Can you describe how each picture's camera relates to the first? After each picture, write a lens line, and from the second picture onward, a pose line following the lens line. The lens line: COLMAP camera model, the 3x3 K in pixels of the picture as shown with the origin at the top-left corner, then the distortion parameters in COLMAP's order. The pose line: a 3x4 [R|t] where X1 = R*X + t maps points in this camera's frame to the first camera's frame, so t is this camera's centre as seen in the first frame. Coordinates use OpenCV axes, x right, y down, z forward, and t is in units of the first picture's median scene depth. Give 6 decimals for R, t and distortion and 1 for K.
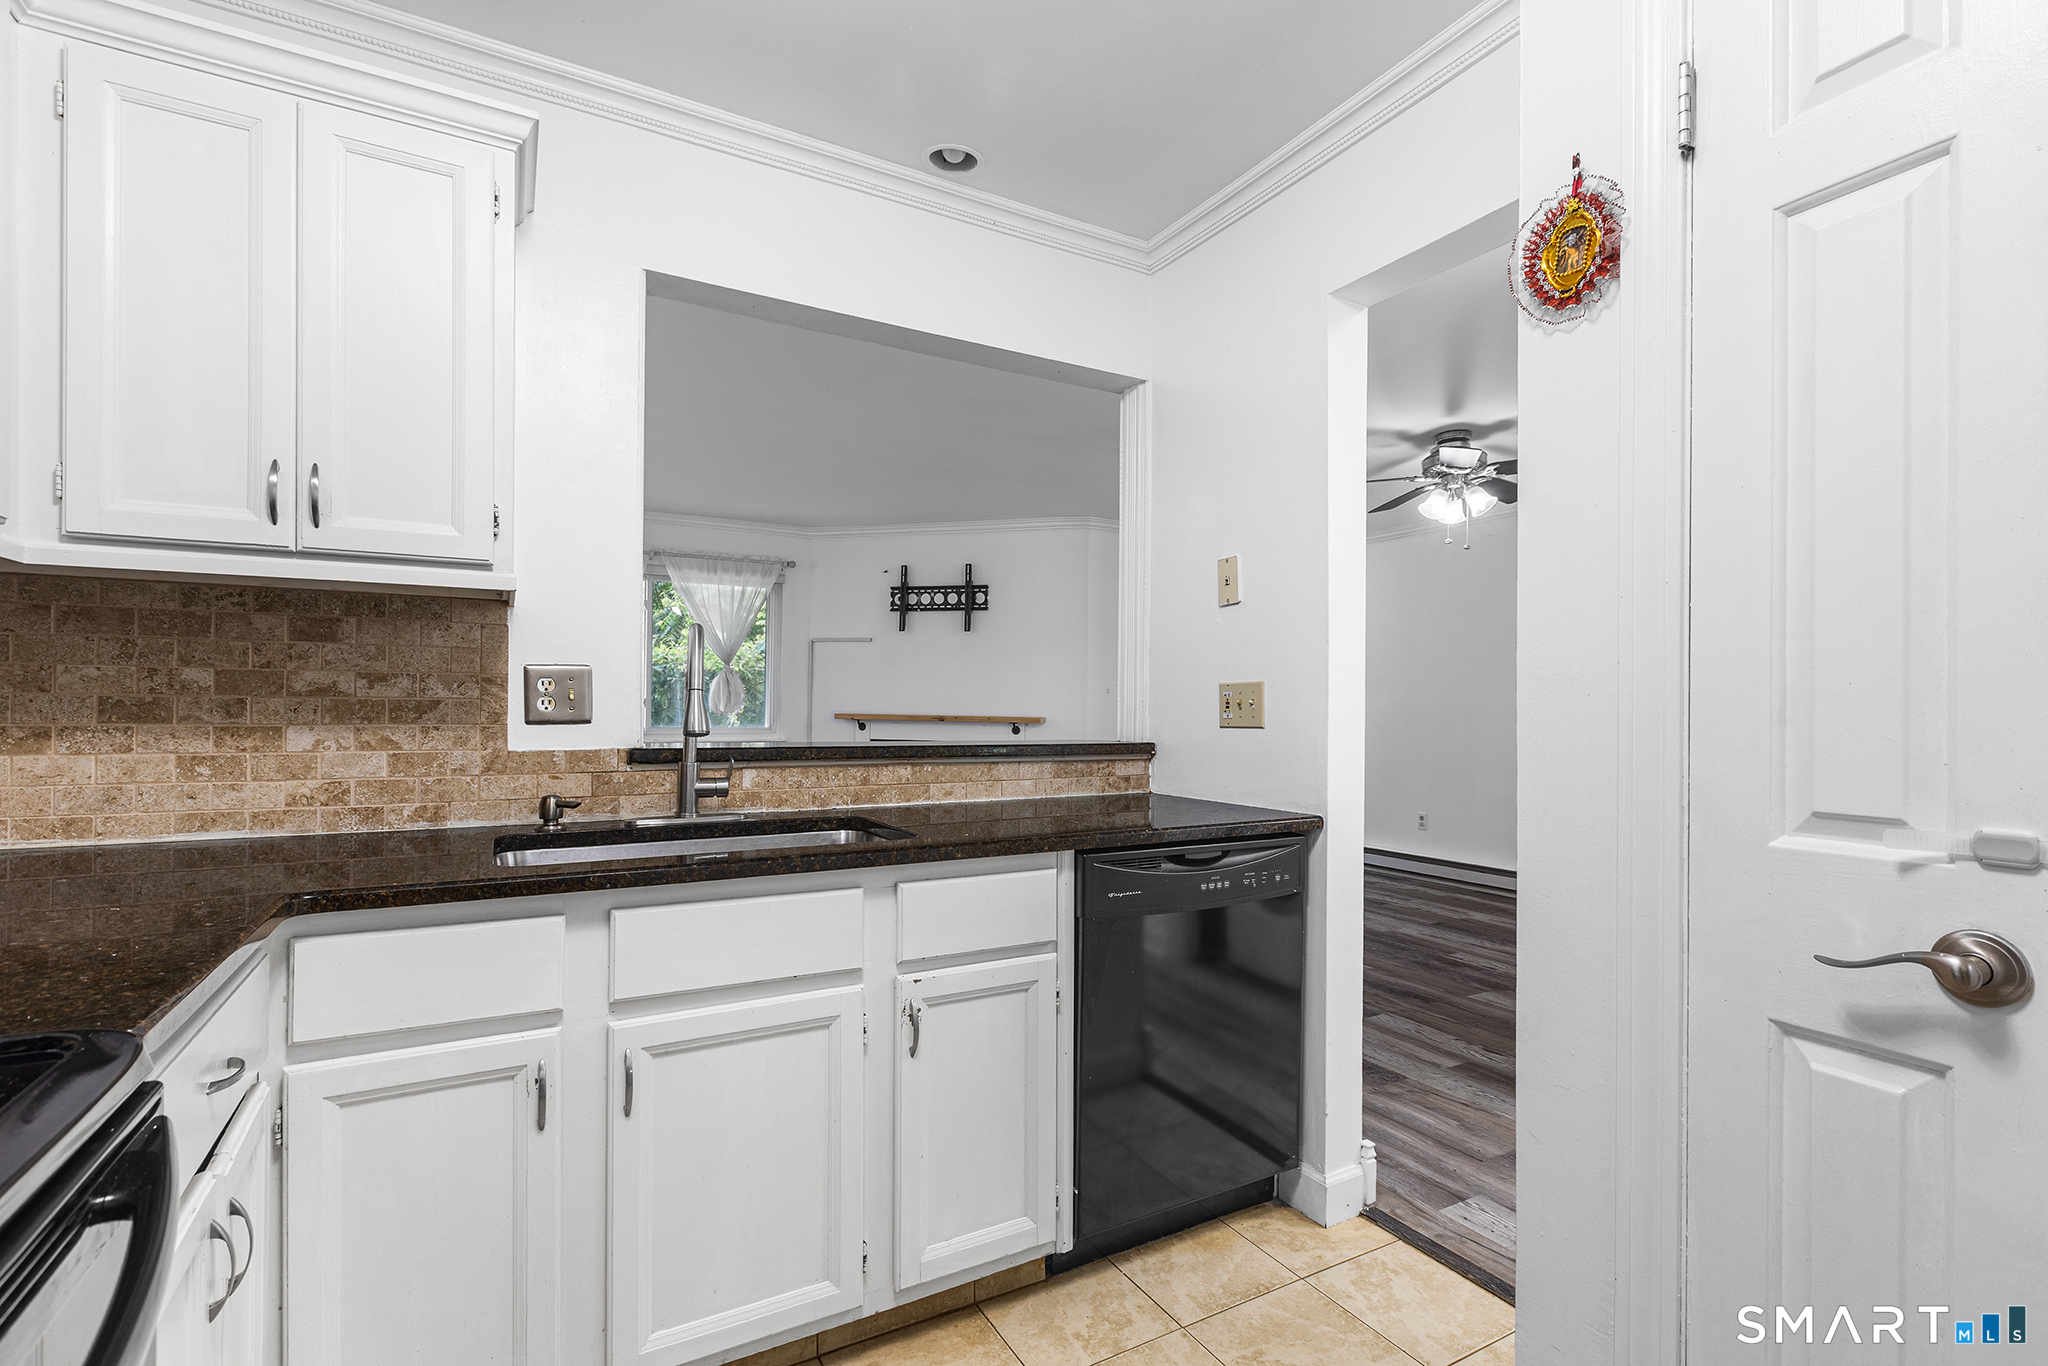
lens RADIAL K [[928.1, 0, 1008.5], [0, 928.1, 713.2], [0, 0, 1]] dist [-0.000067, 0.000774]
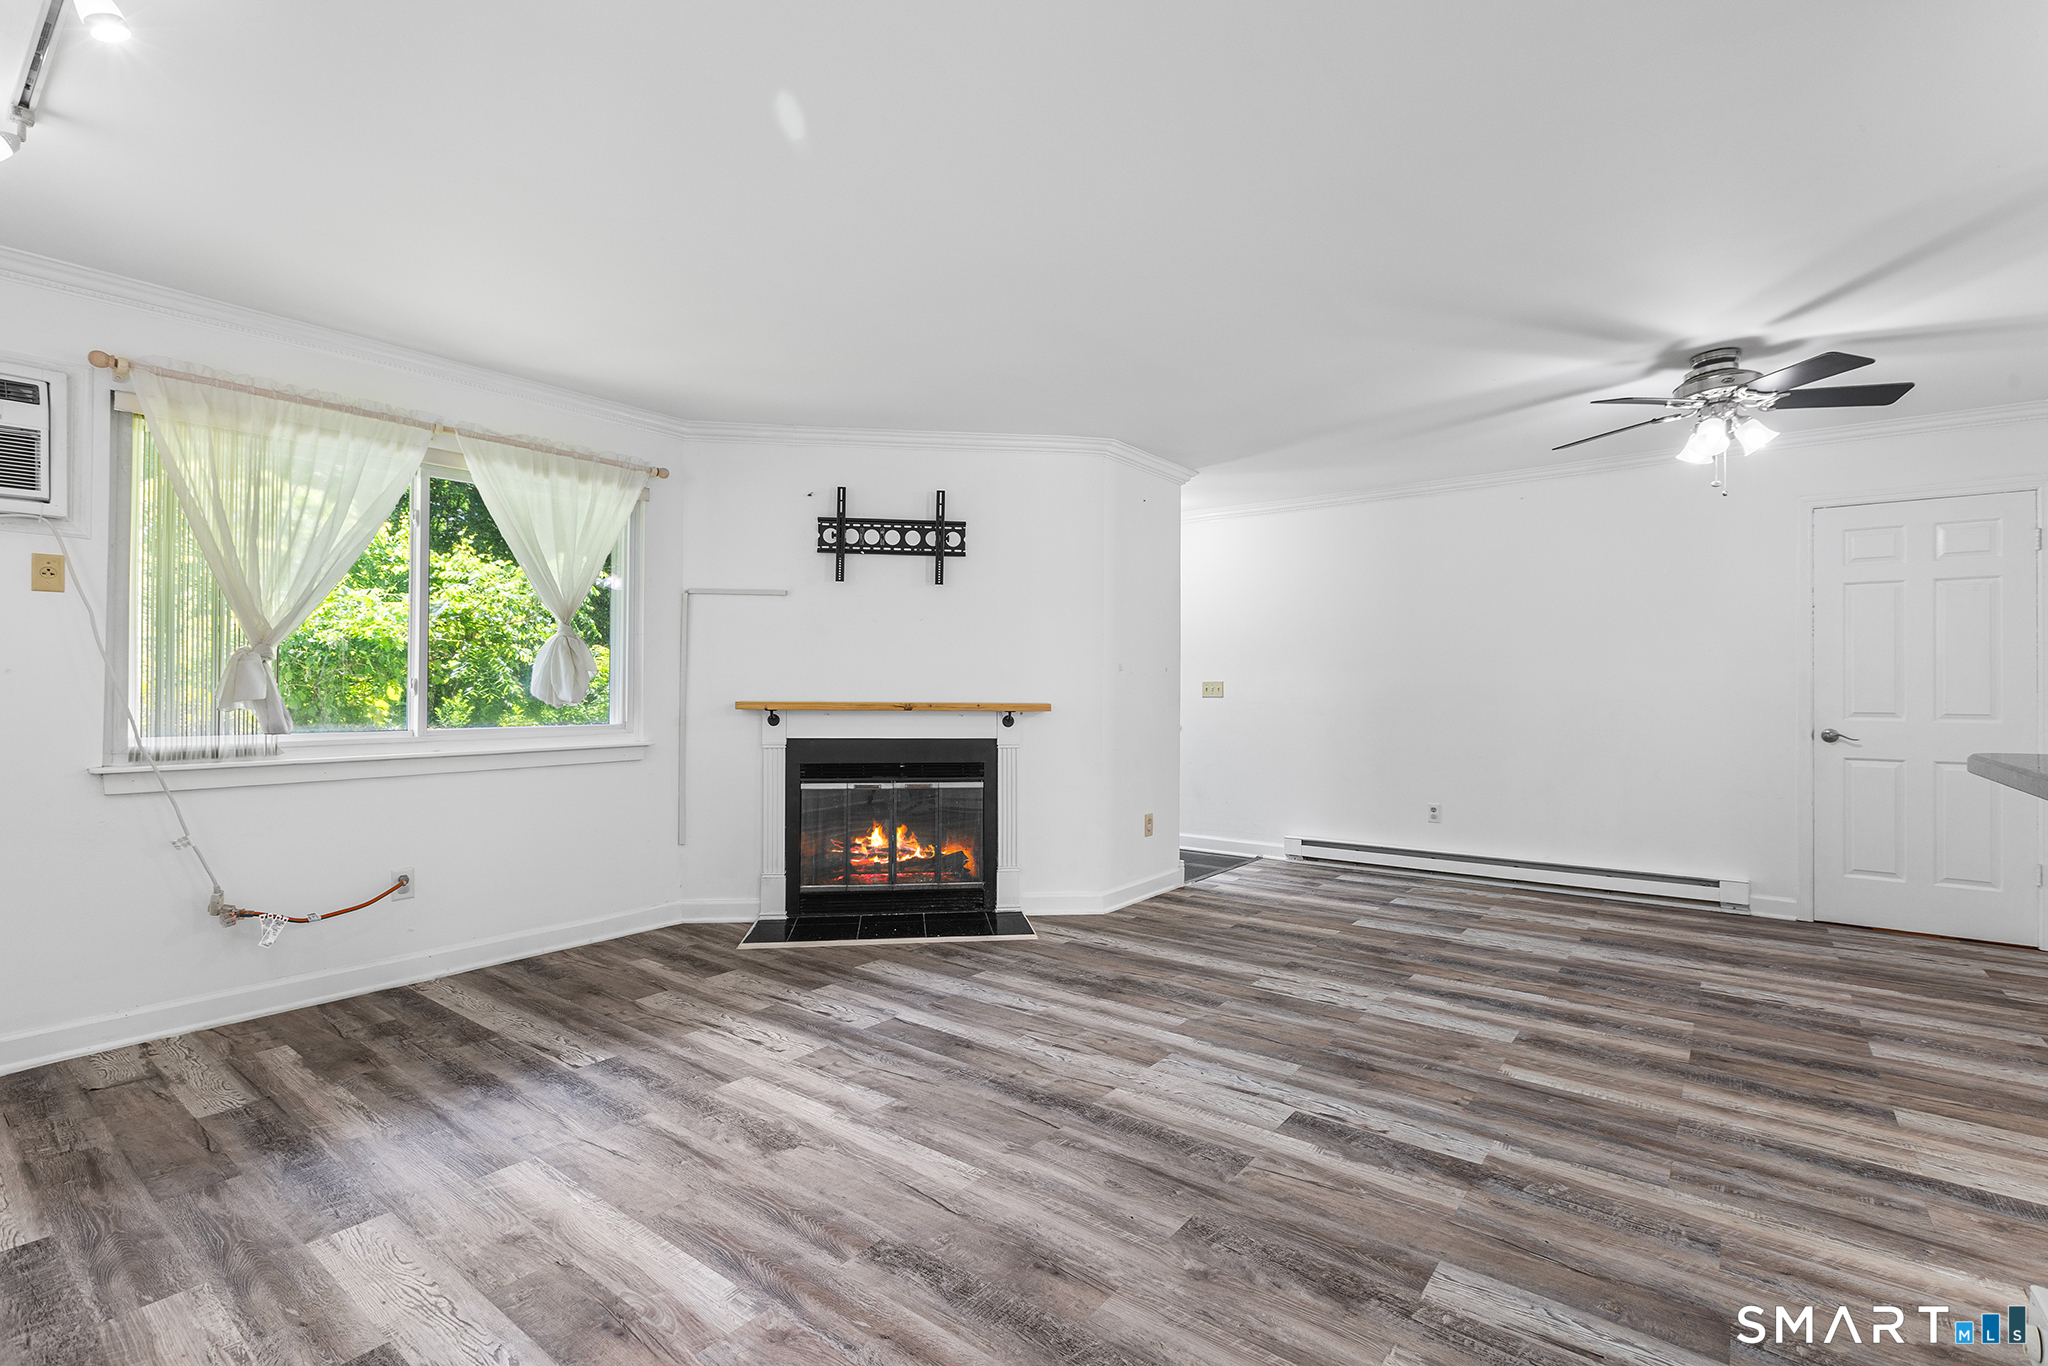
lens RADIAL K [[928.1, 0, 1010.1], [0, 928.1, 680.1], [0, 0, 1]] dist [-0.000067, 0.000774]
pose [[0.919508, -0.004753, 0.393043, -0.272884], [0.010279, 0.999876, -0.011957, -0.005471], [-0.392937, 0.015035, 0.919442, 0.318434]]
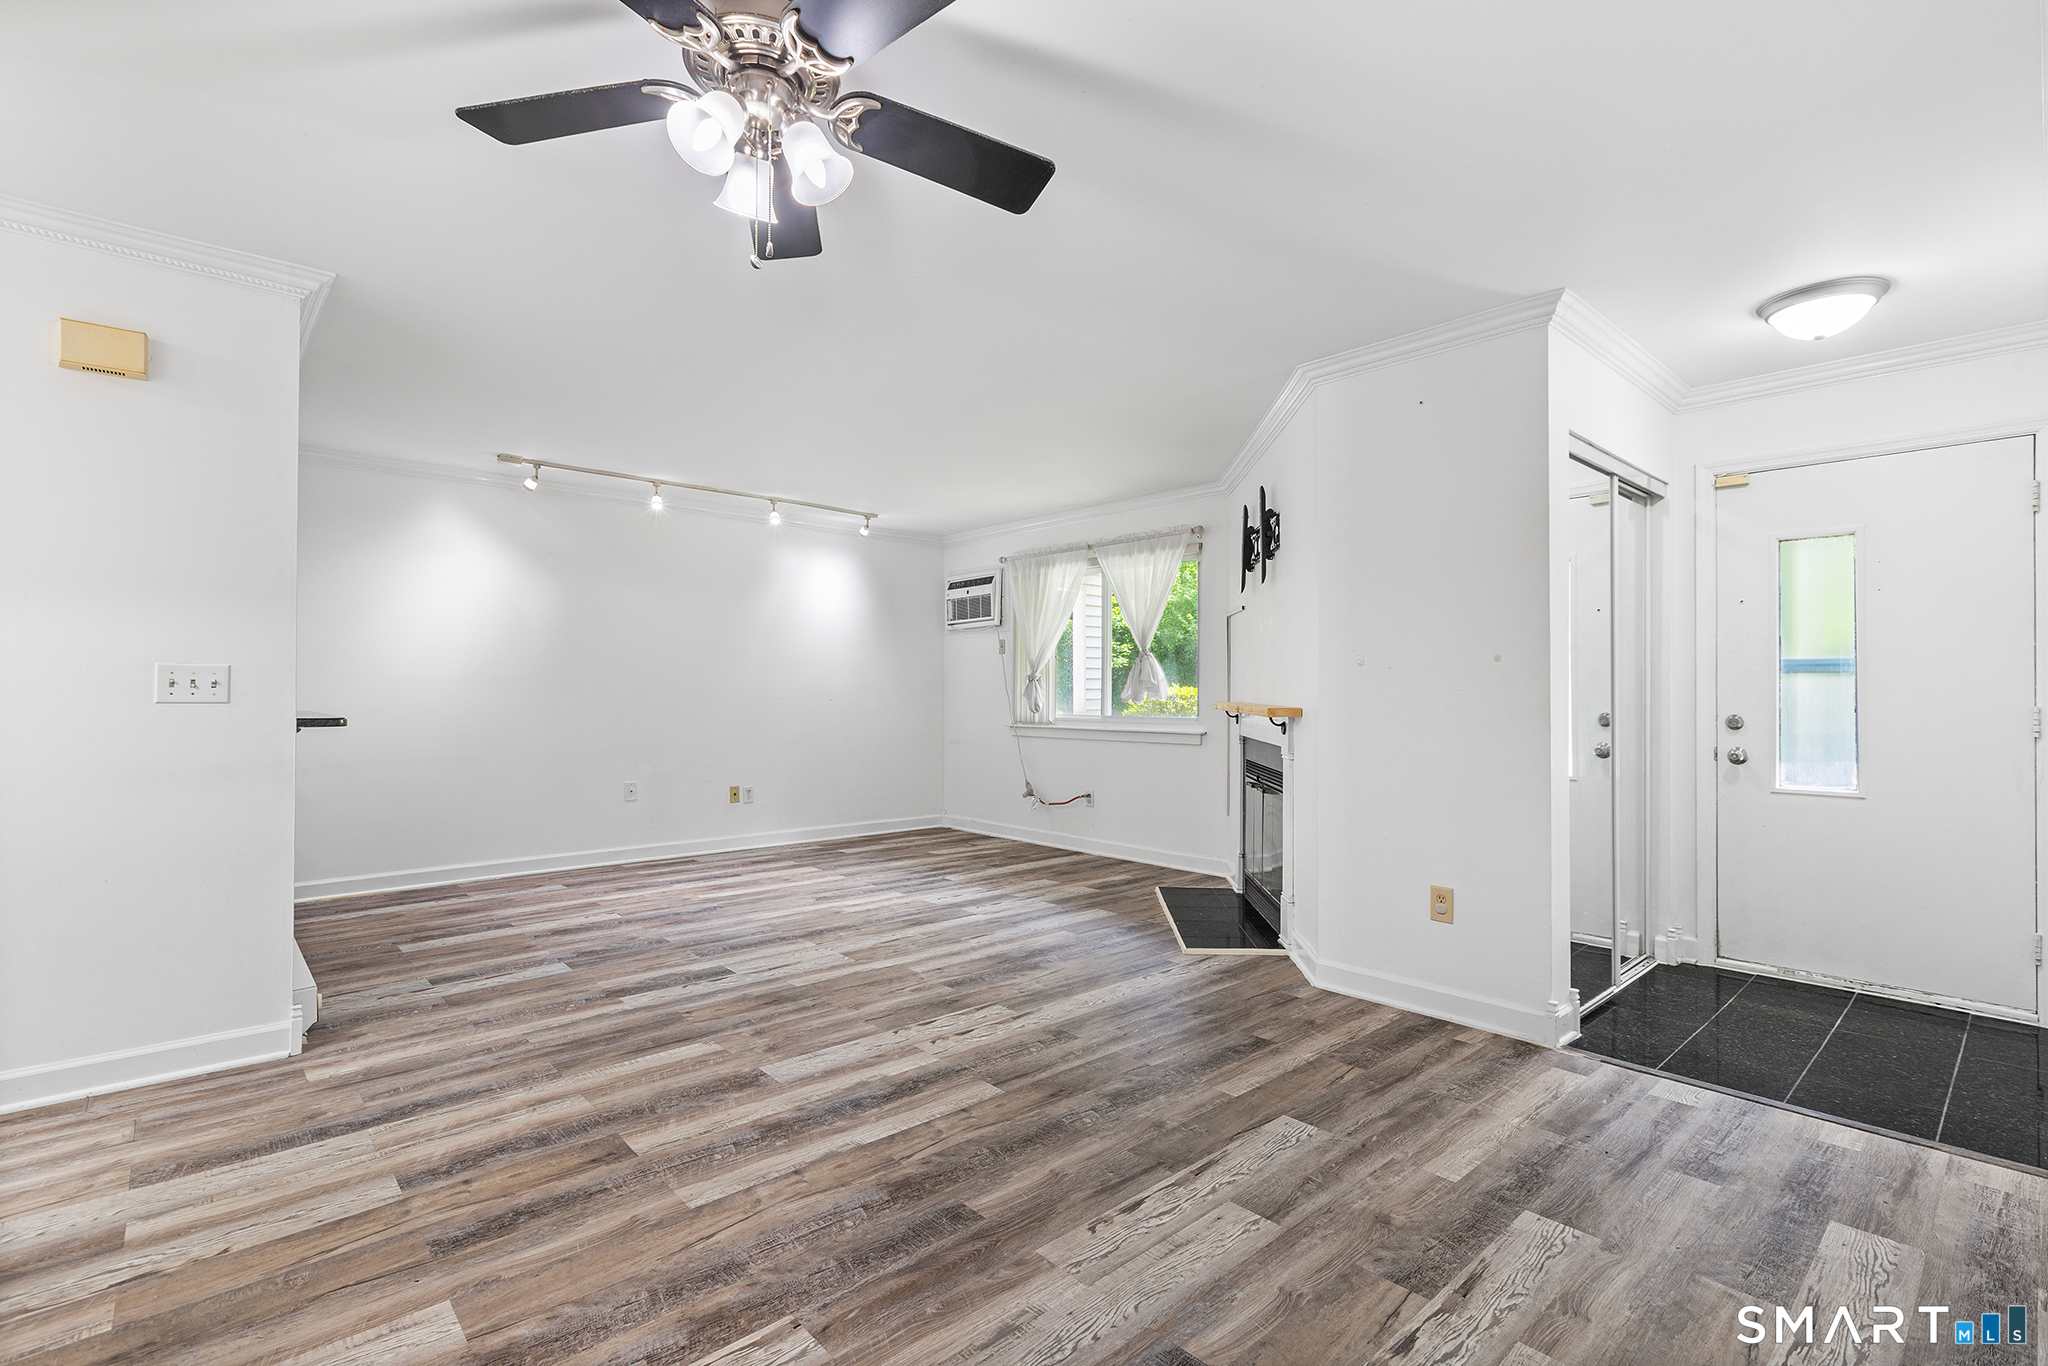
lens RADIAL K [[928.1, 0, 1029.0], [0, 928.1, 694.1], [0, 0, 1]] dist [-0.000067, 0.000774]
pose [[0.239195, -0.010062, -0.970920, 0.573914], [-0.010016, 0.999868, -0.012830, 0.004492], [0.970920, 0.012794, 0.239062, 0.660760]]
